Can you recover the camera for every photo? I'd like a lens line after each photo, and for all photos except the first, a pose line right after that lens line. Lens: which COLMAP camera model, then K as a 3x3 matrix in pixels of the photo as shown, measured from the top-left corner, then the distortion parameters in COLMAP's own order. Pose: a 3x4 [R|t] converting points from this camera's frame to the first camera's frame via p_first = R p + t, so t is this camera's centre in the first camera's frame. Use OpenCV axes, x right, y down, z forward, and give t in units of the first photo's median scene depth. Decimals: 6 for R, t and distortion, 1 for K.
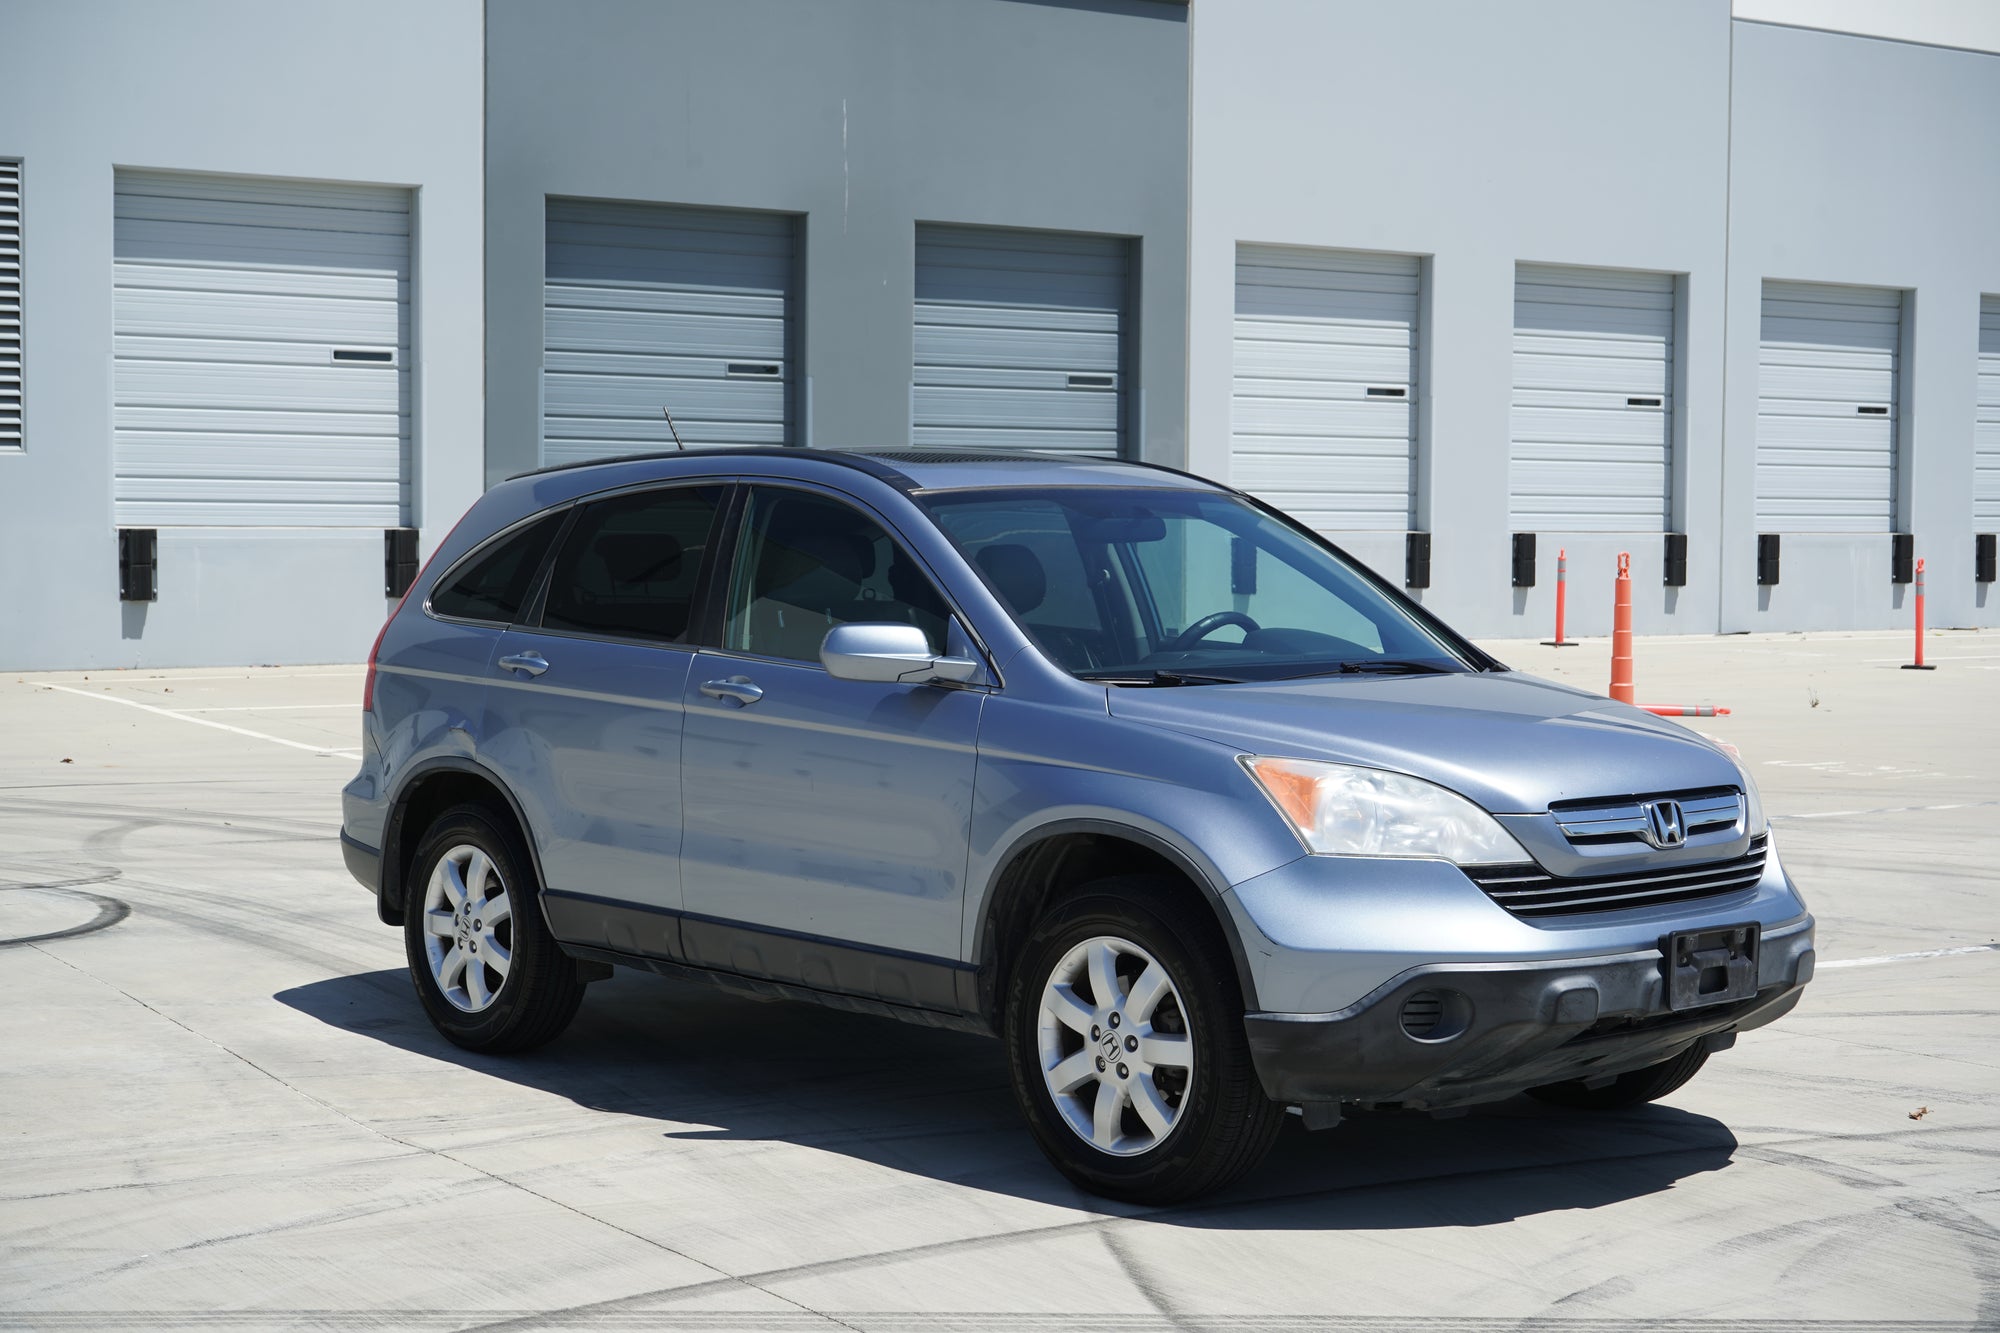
lens RADIAL K [[2974.5, 0, 980.6], [0, 2974.5, 663.1], [0, 0, 1]] dist [-0.014515, 0.056272]
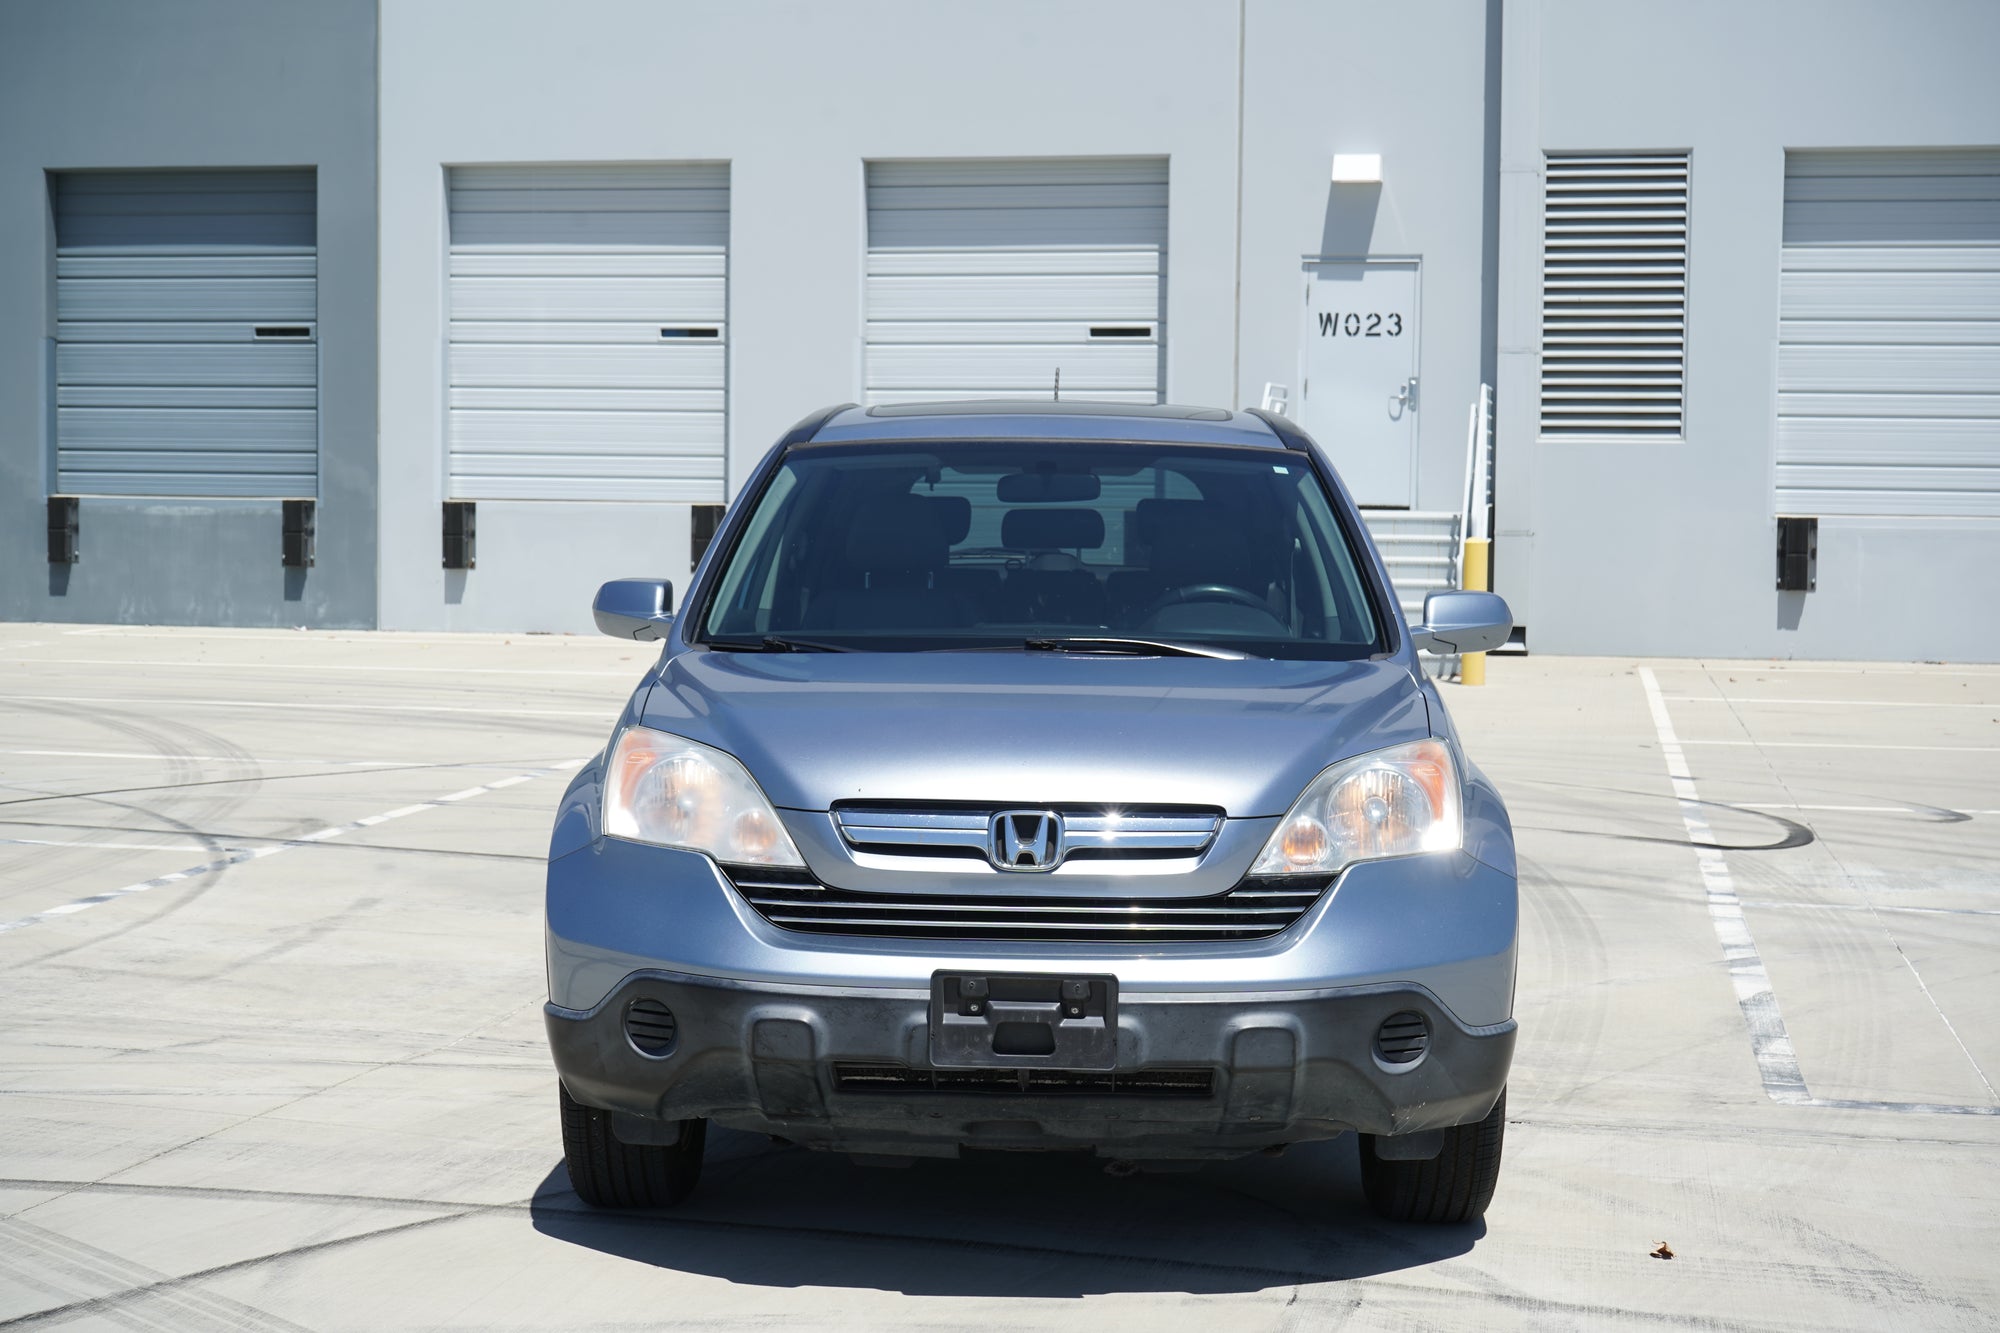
lens RADIAL K [[2974.5, 0, 980.6], [0, 2974.5, 663.1], [0, 0, 1]] dist [-0.014515, 0.056272]
pose [[0.720923, 0.040045, -0.691858, 0.497050], [-0.040309, 0.999062, 0.015824, -0.004299], [0.691842, 0.016480, 0.721861, 0.258910]]
